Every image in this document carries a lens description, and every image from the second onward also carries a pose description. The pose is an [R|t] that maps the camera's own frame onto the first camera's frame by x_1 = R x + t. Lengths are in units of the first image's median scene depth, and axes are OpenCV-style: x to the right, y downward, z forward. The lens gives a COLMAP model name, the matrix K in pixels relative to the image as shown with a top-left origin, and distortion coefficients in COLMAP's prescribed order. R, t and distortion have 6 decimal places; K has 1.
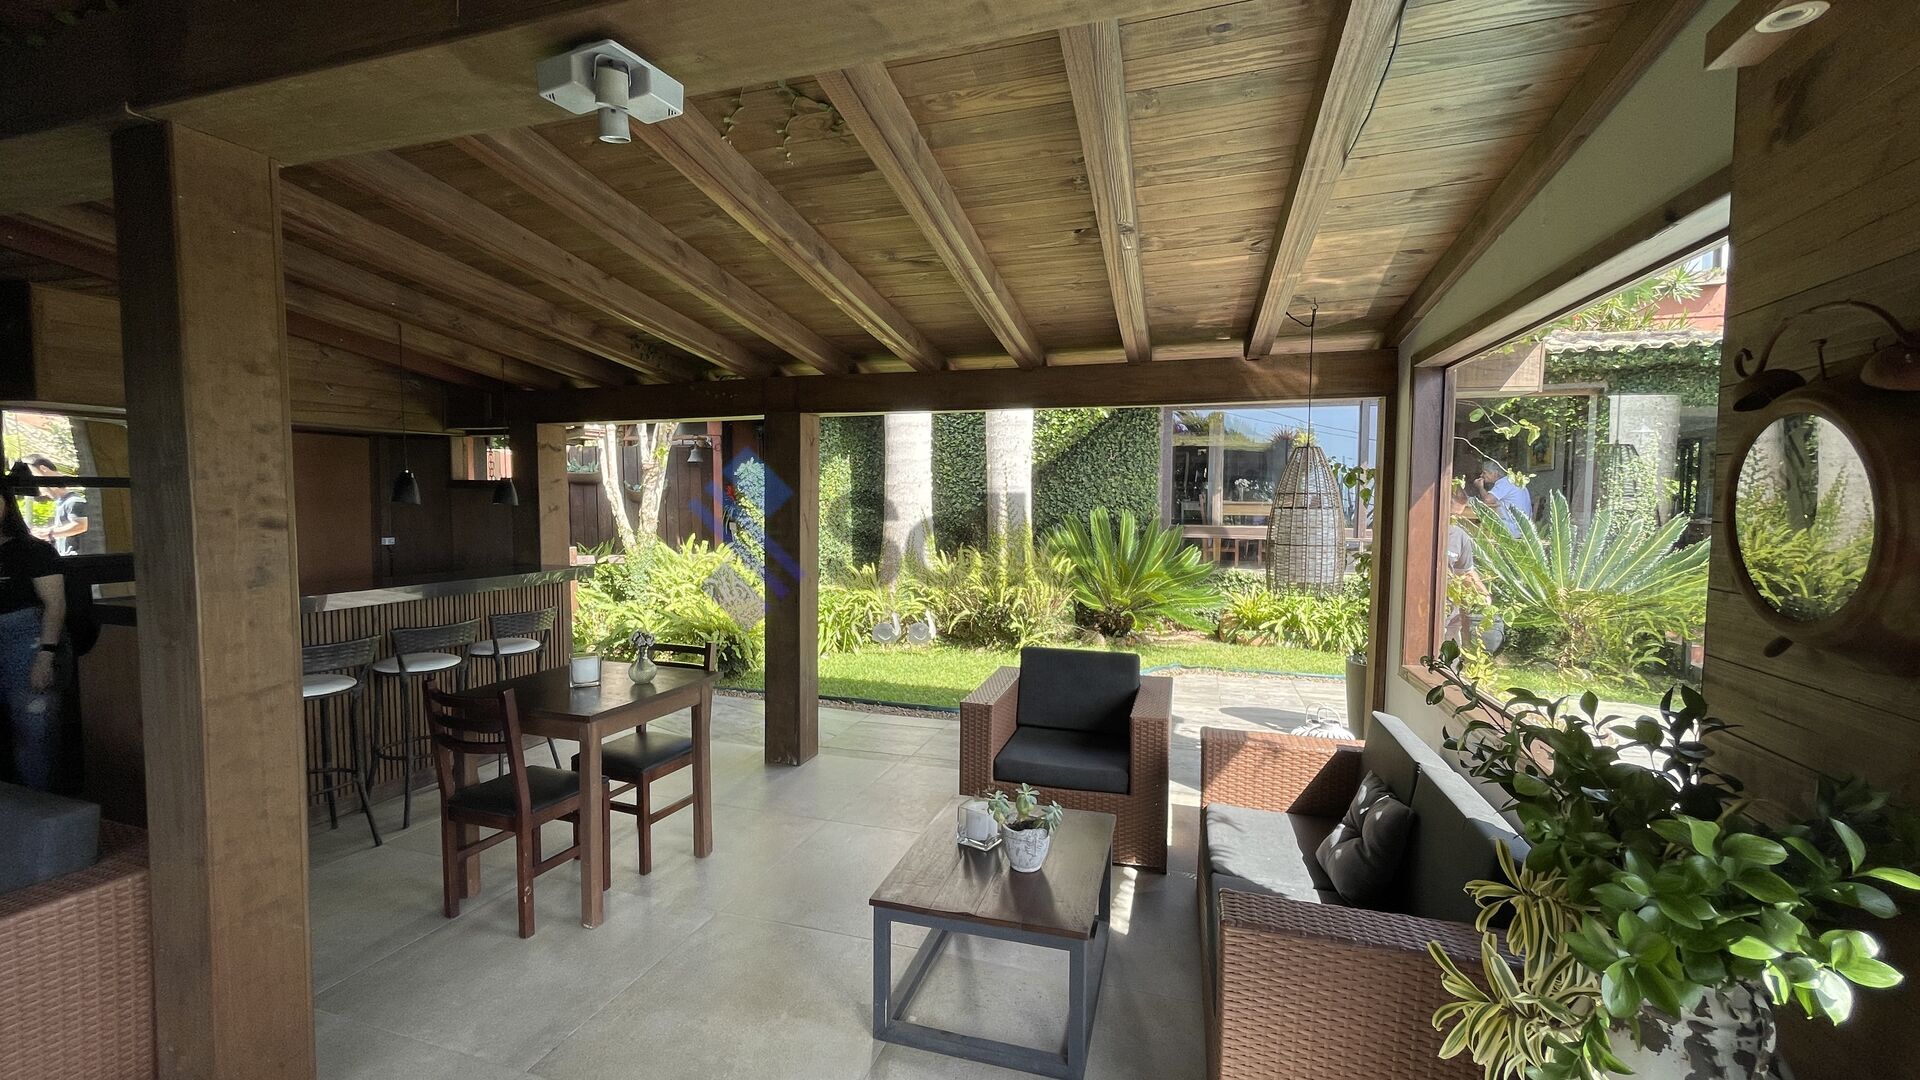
lens RADIAL K [[778.7, 0, 960.0], [0, 778.7, 540.0], [0, 0, 1]] dist [-0.001075, -0.000063]
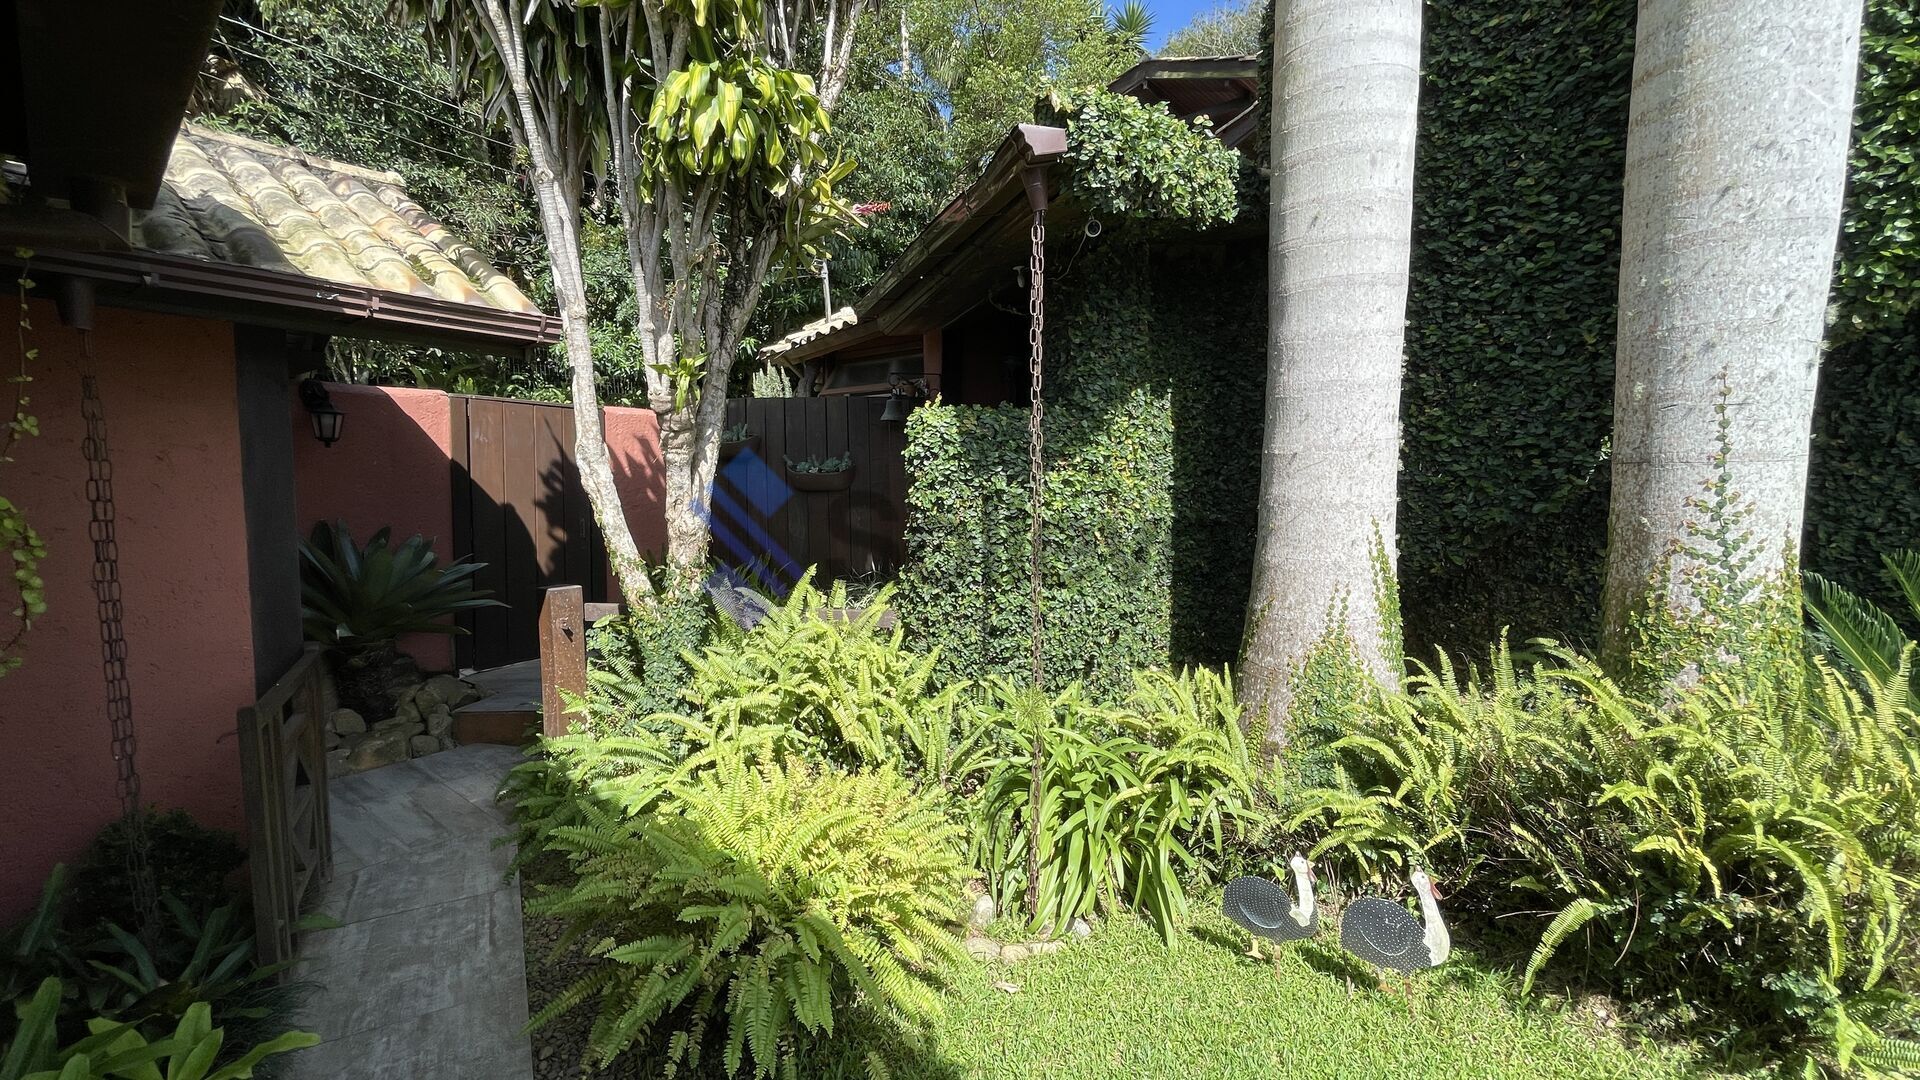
lens RADIAL K [[778.7, 0, 960.0], [0, 778.7, 540.0], [0, 0, 1]] dist [-0.001075, -0.000063]
pose [[0.919343, 0.033142, -0.392060, -0.085610], [-0.027472, 0.999421, 0.020066, -0.034101], [0.392498, -0.007677, 0.919721, 0.616336]]
